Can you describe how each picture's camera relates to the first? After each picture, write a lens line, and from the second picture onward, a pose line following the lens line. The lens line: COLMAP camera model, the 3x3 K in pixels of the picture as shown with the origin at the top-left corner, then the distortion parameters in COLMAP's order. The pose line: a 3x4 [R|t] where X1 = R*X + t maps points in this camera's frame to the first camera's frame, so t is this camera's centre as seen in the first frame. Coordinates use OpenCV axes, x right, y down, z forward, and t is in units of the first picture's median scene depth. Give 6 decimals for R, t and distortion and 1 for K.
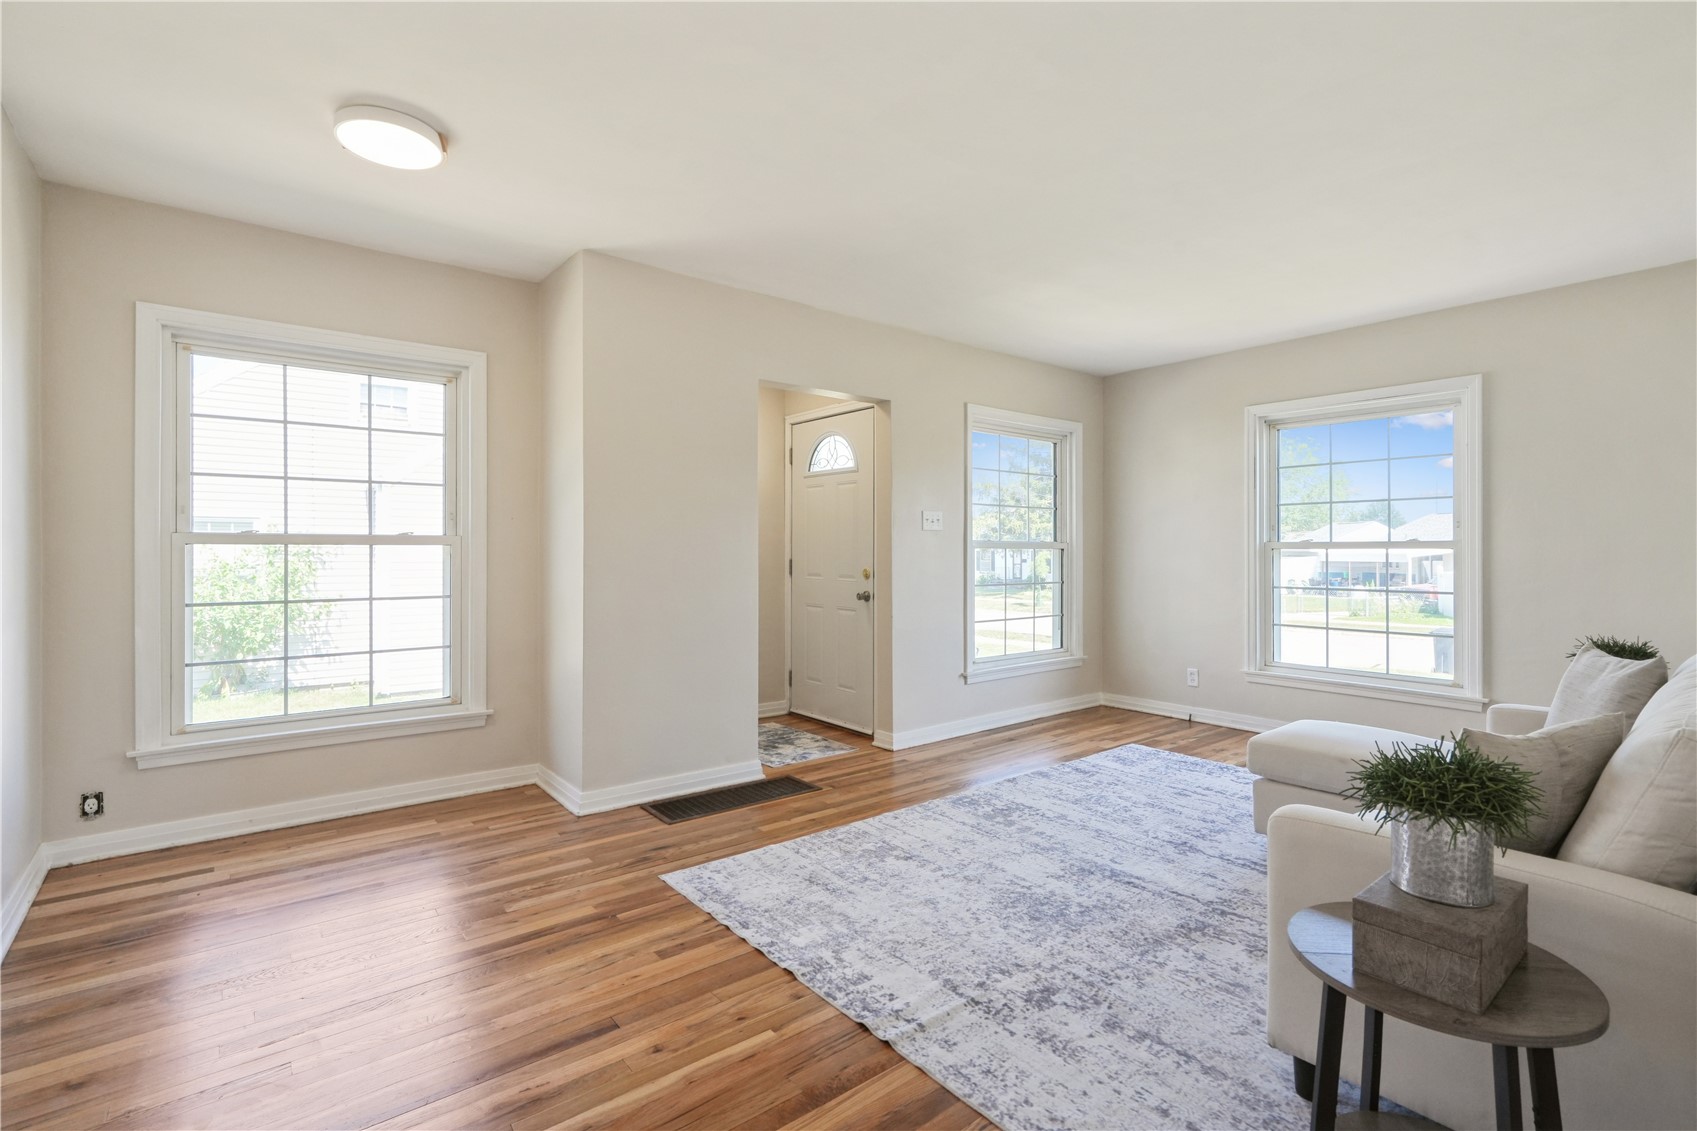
lens RADIAL K [[776.9, 0, 845.9], [0, 776.9, 559.7], [0, 0, 1]] dist [-0.002873, -0.000716]
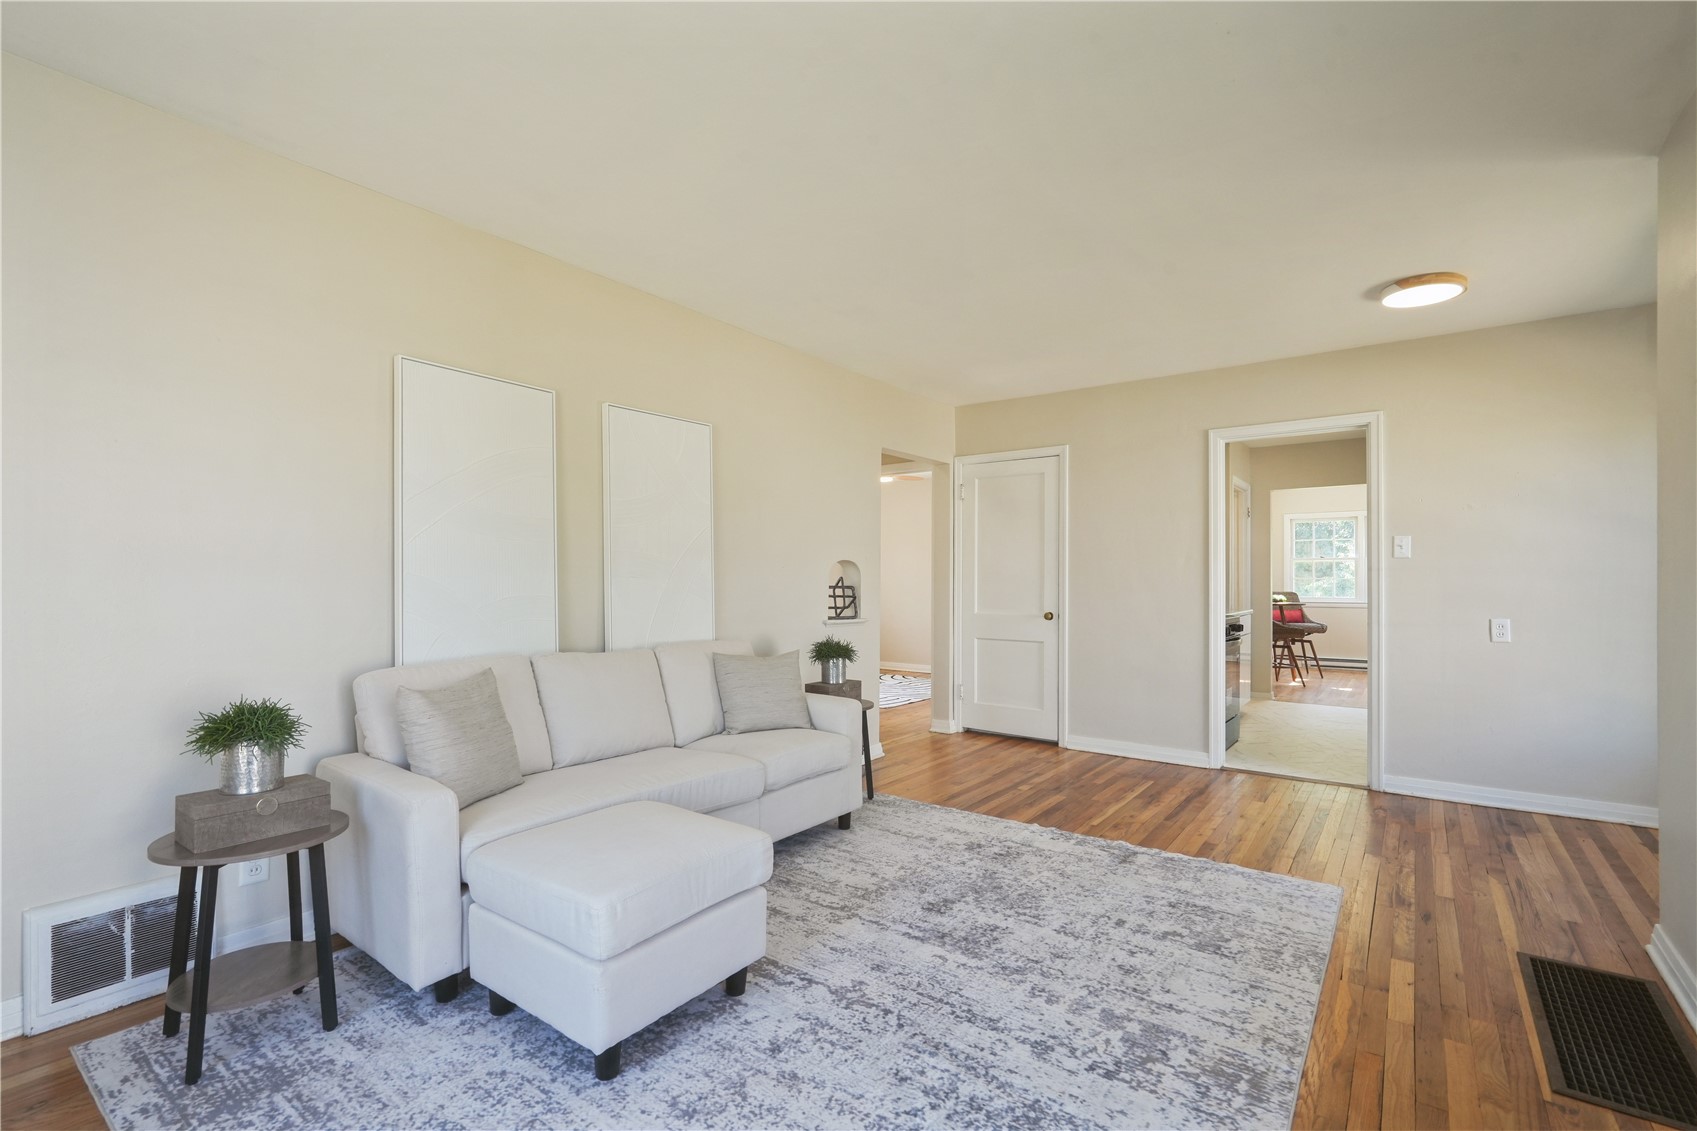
lens RADIAL K [[776.9, 0, 840.6], [0, 776.9, 578.0], [0, 0, 1]] dist [-0.002873, -0.000716]
pose [[-0.968966, -0.006251, -0.247116, 0.692375], [-0.006440, 0.999979, -0.000041, -0.009561], [0.247111, 0.001552, -0.968986, 1.868687]]
